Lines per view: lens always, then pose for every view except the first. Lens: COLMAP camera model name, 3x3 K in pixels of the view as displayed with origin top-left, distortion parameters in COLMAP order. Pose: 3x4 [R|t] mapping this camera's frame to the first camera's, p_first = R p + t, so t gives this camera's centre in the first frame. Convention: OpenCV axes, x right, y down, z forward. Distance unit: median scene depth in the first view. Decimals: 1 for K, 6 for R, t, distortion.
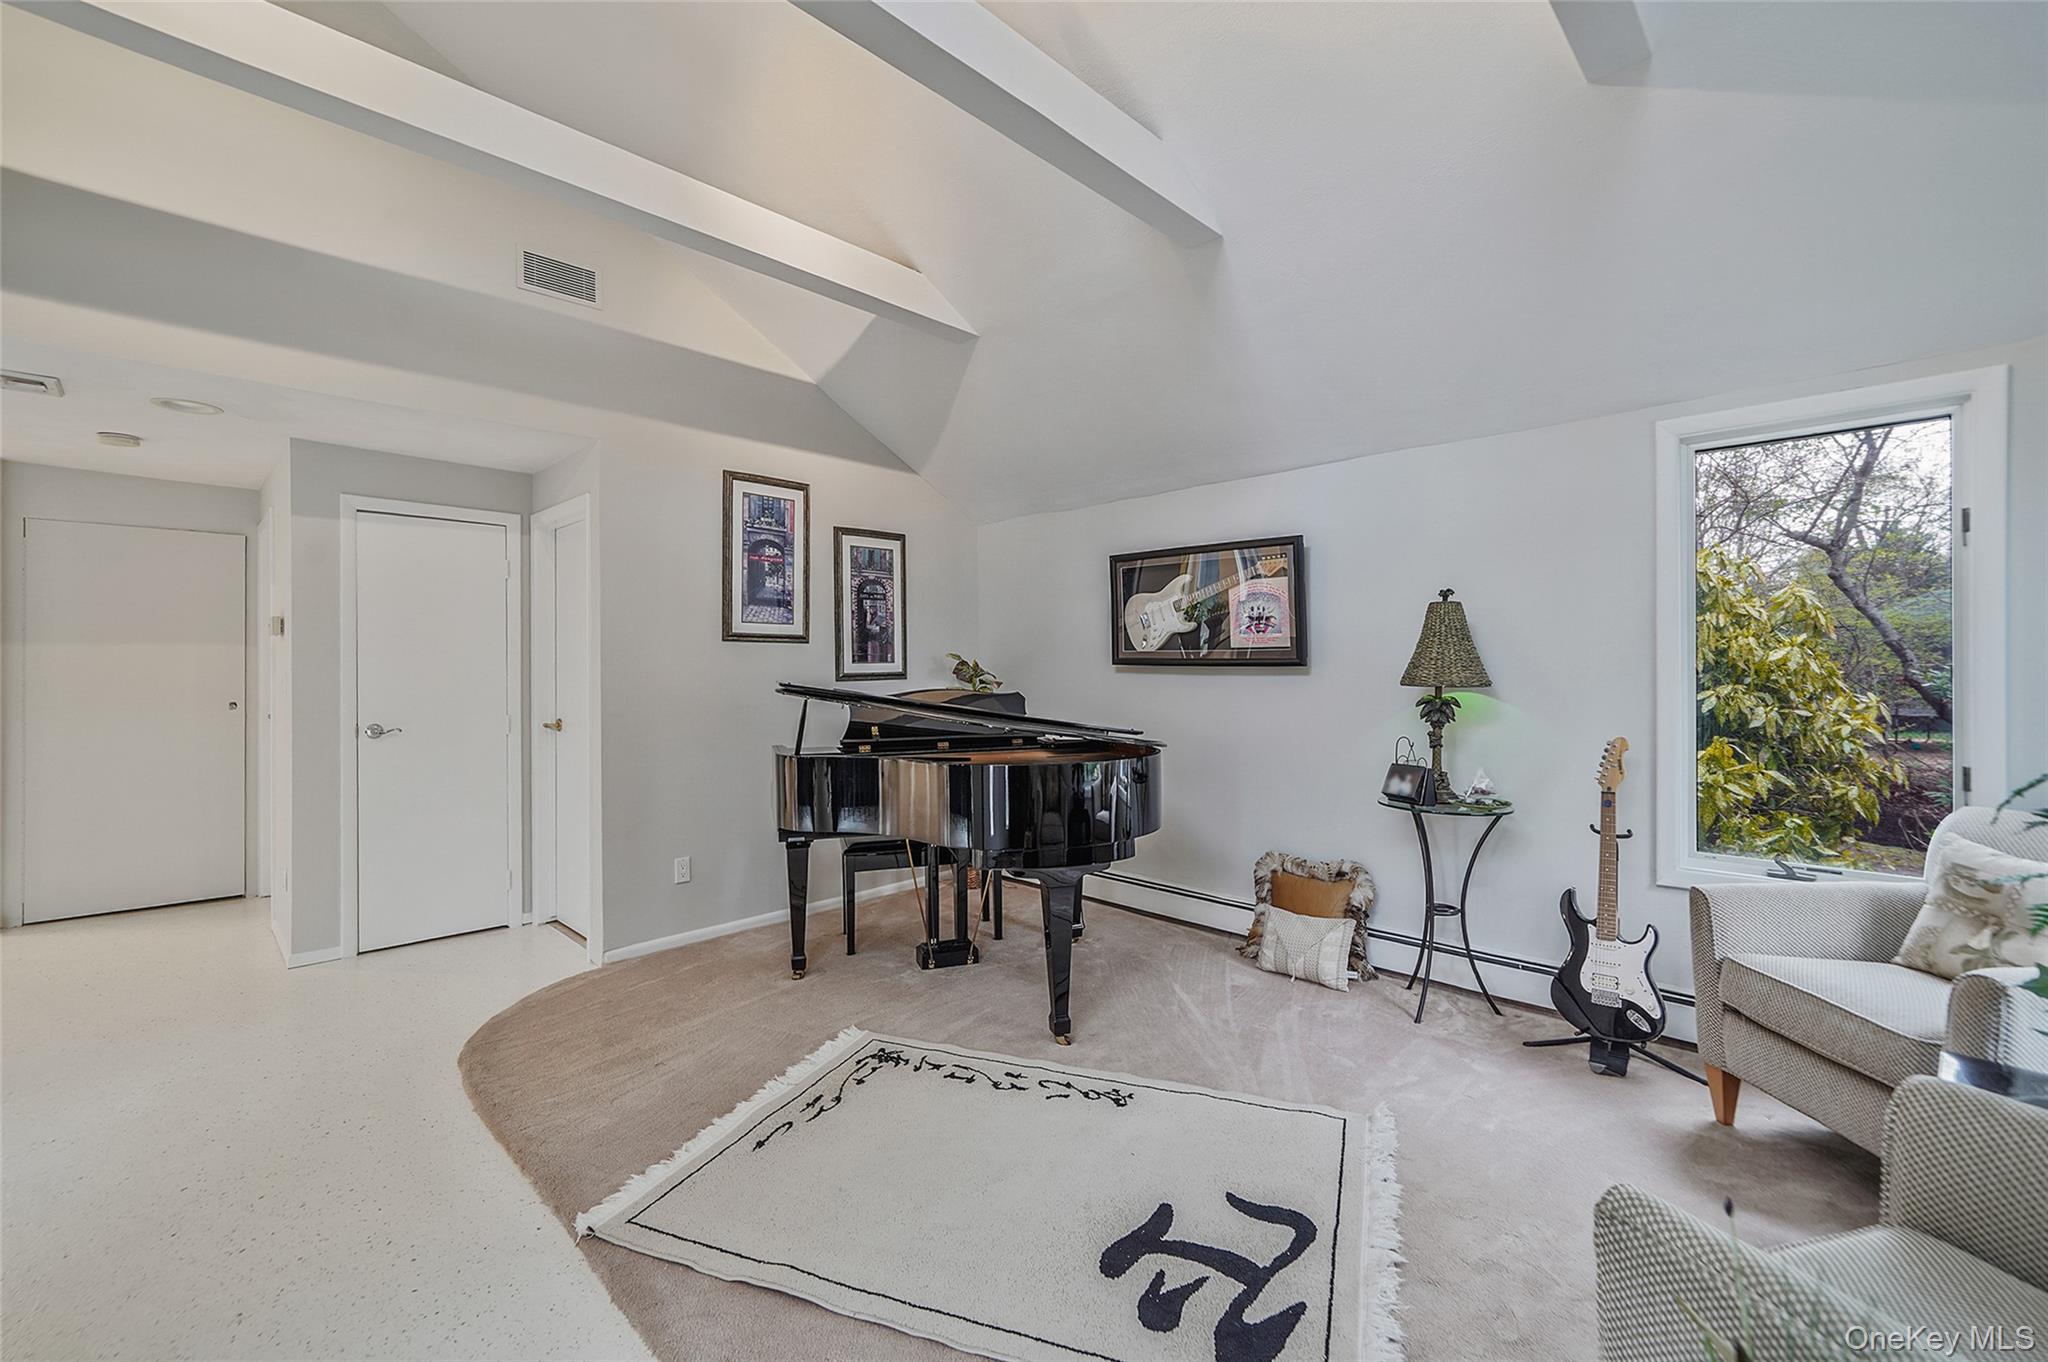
lens RADIAL K [[831.5, 0, 1018.8], [0, 831.5, 668.9], [0, 0, 1]] dist [0.000714, 0.000805]
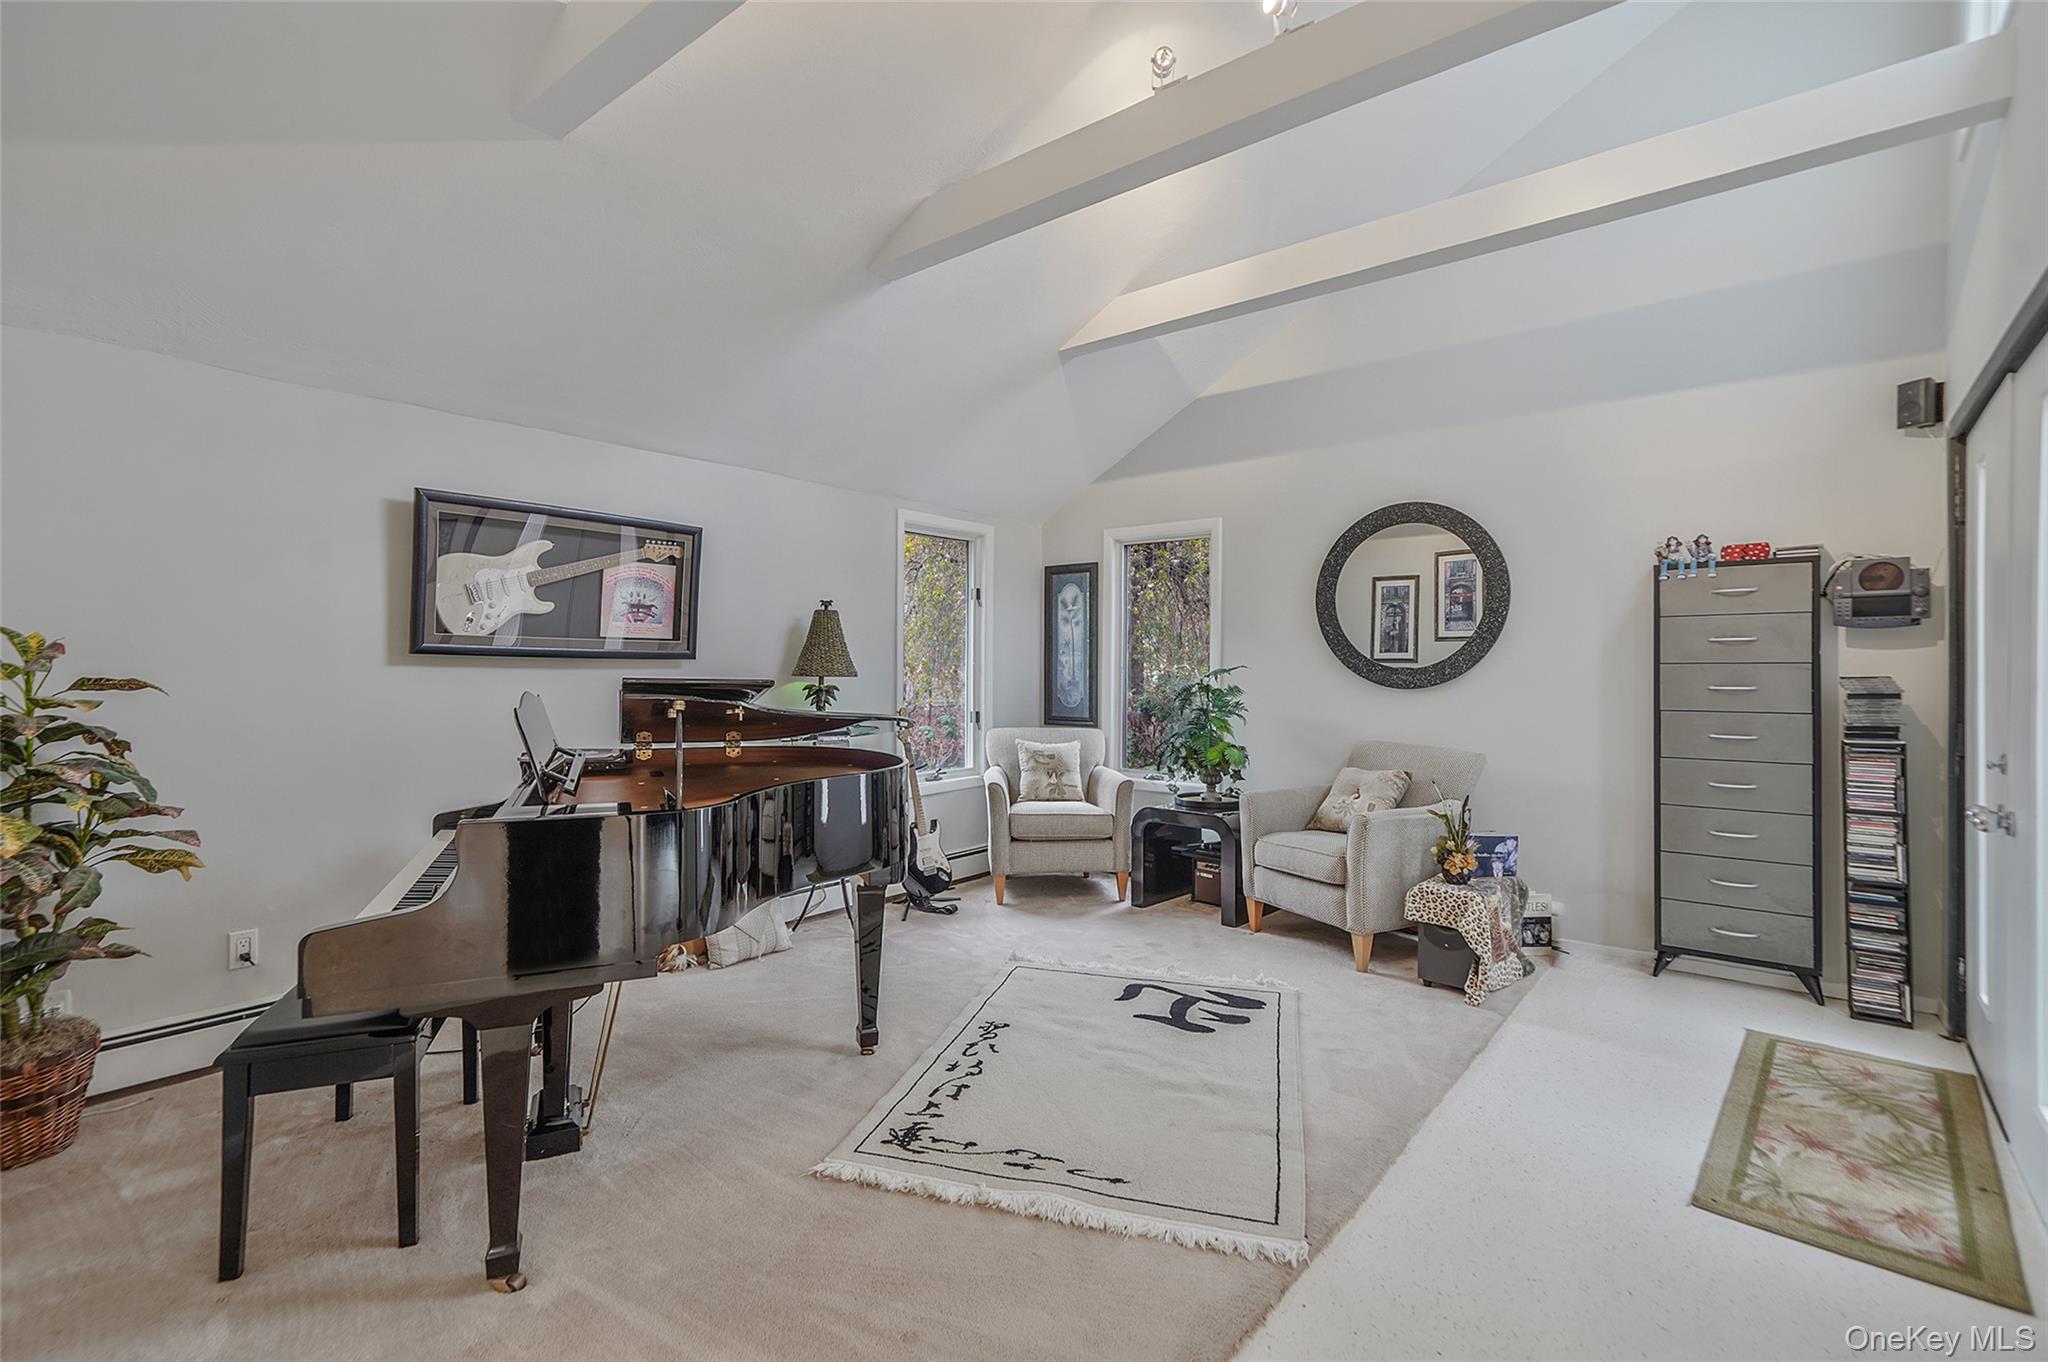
lens RADIAL K [[903.8, 0, 1015.7], [0, 903.8, 668.7], [0, 0, 1]] dist [0.012302, 0.000444]
pose [[-0.056424, 0.003873, 0.998399, -0.863478], [0.001536, 0.999992, -0.003793, 0.013844], [-0.998406, 0.001320, -0.056430, 0.780085]]
